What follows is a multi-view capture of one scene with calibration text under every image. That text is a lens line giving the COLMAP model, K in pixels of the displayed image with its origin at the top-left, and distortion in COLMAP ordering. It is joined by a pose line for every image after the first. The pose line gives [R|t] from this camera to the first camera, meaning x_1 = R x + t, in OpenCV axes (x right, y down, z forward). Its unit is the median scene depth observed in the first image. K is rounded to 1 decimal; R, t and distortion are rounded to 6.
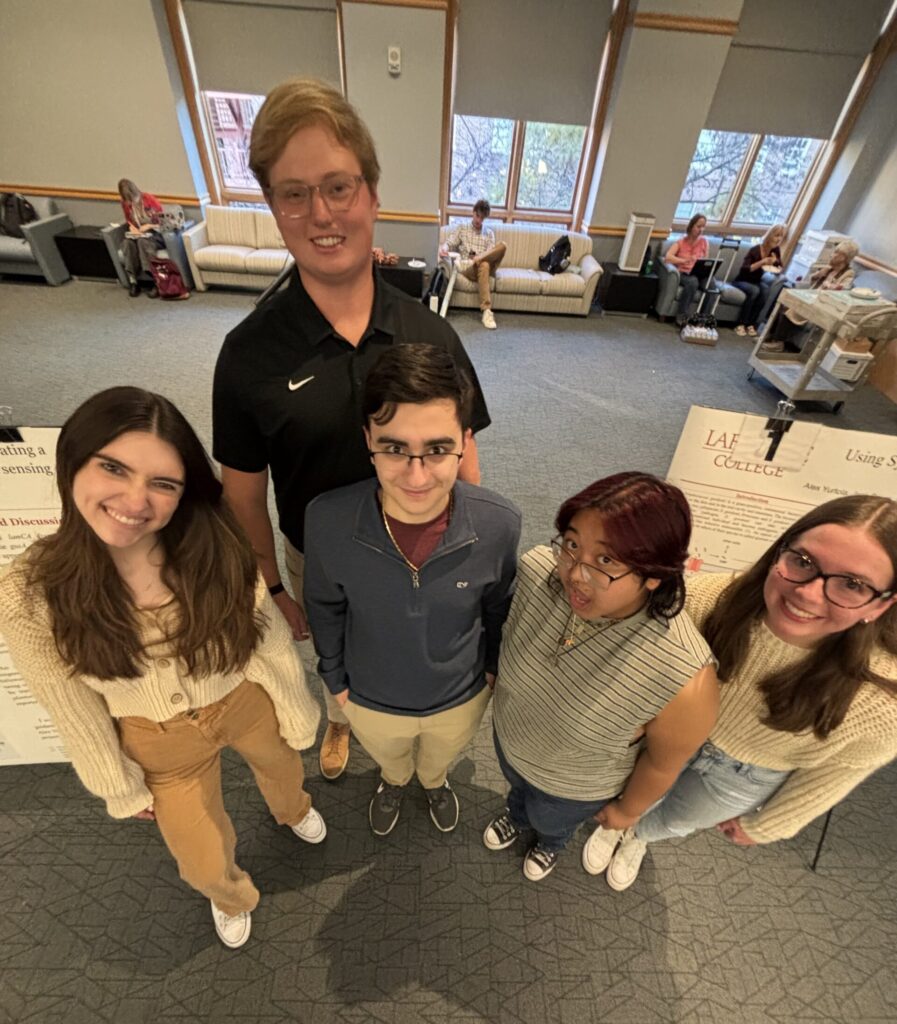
lens RADIAL K [[438.0, 0, 435.0], [0, 438.0, 512.0], [0, 0, 1]] dist [-0.000425, -0.000466]
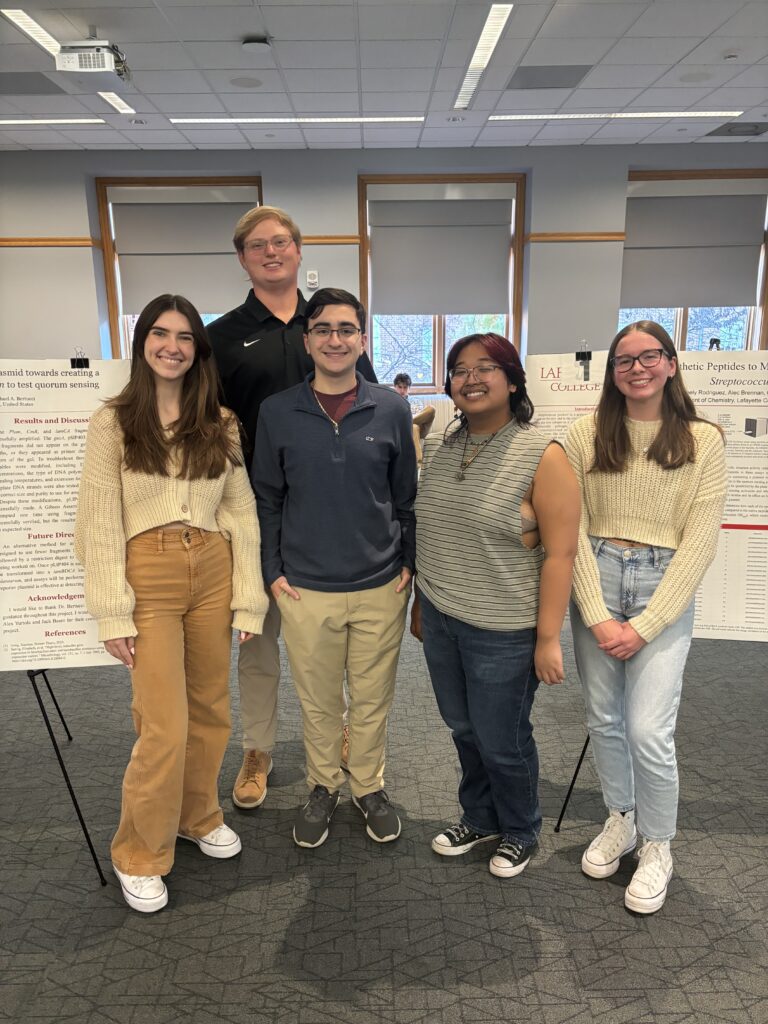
lens RADIAL K [[771.8, 0, 384.0], [0, 771.8, 512.0], [0, 0, 1]] dist [-0.002985, -0.003888]
pose [[0.997283, -0.073280, 0.007507, 0.061474], [0.065557, 0.836440, -0.544124, 1.108232], [0.033595, 0.543138, 0.838971, -0.608044]]
